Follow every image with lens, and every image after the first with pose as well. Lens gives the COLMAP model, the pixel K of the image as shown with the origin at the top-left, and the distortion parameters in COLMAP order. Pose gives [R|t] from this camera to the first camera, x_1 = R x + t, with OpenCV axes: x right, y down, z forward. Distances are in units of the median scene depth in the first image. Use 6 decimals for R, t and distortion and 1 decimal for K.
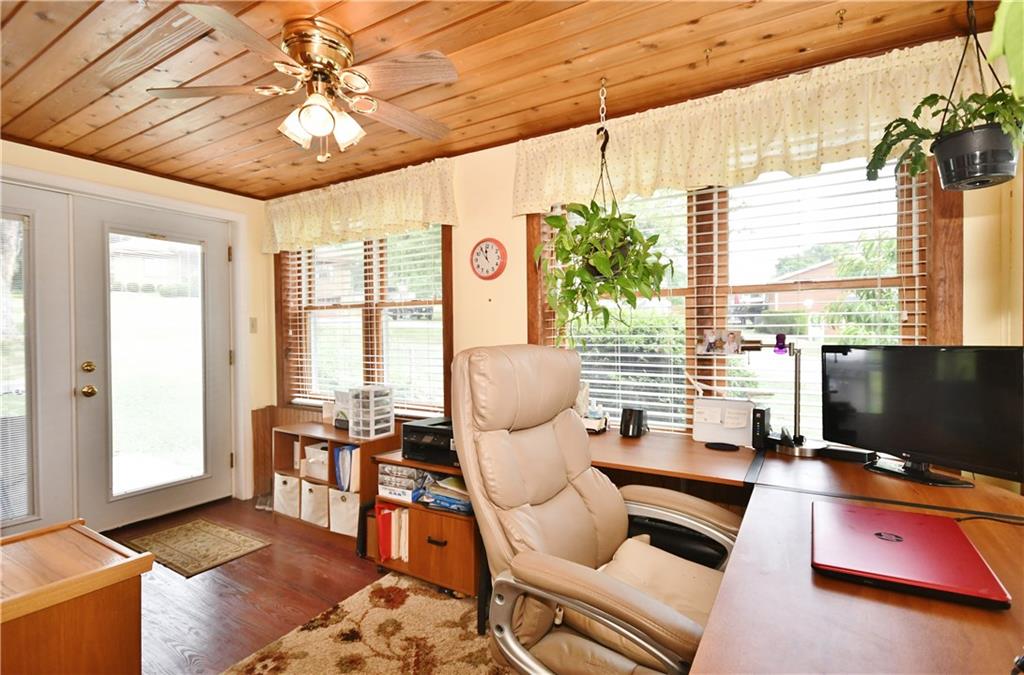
lens RADIAL K [[498.1, 0, 512.8], [0, 498.1, 337.6], [0, 0, 1]] dist [0.000275, 0.000045]
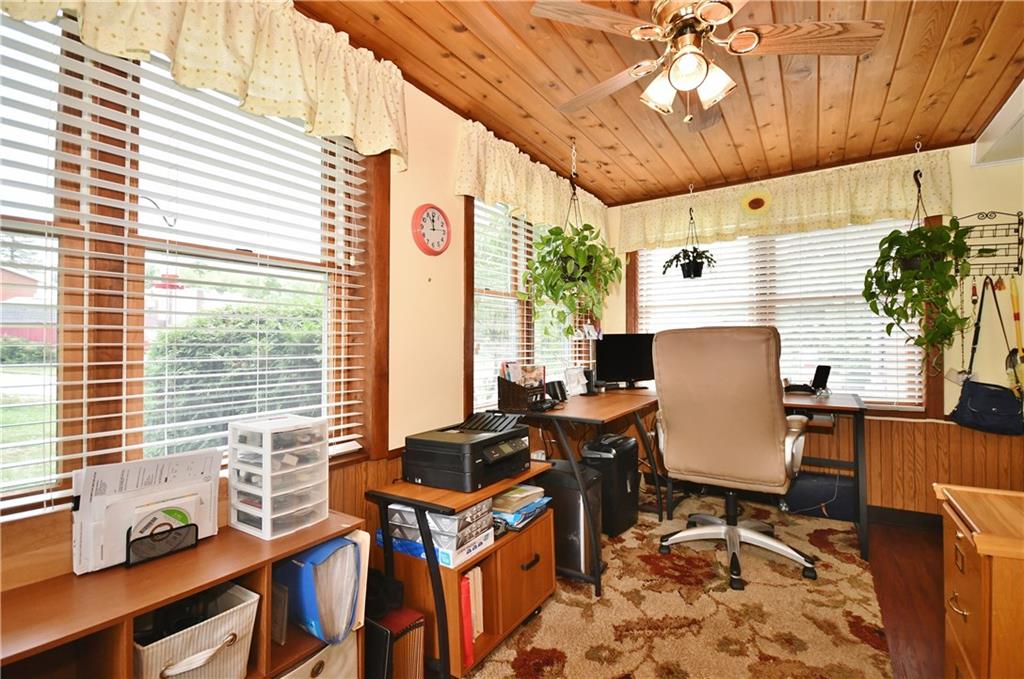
lens RADIAL K [[455.4, 0, 513.3], [0, 455.4, 338.5], [0, 0, 1]] dist [0.005597, 0.000326]
pose [[0.033060, 0.012874, 0.999370, -0.953148], [0.014732, 0.999802, -0.013367, 0.039351], [-0.999345, 0.015164, 0.032863, 1.016565]]
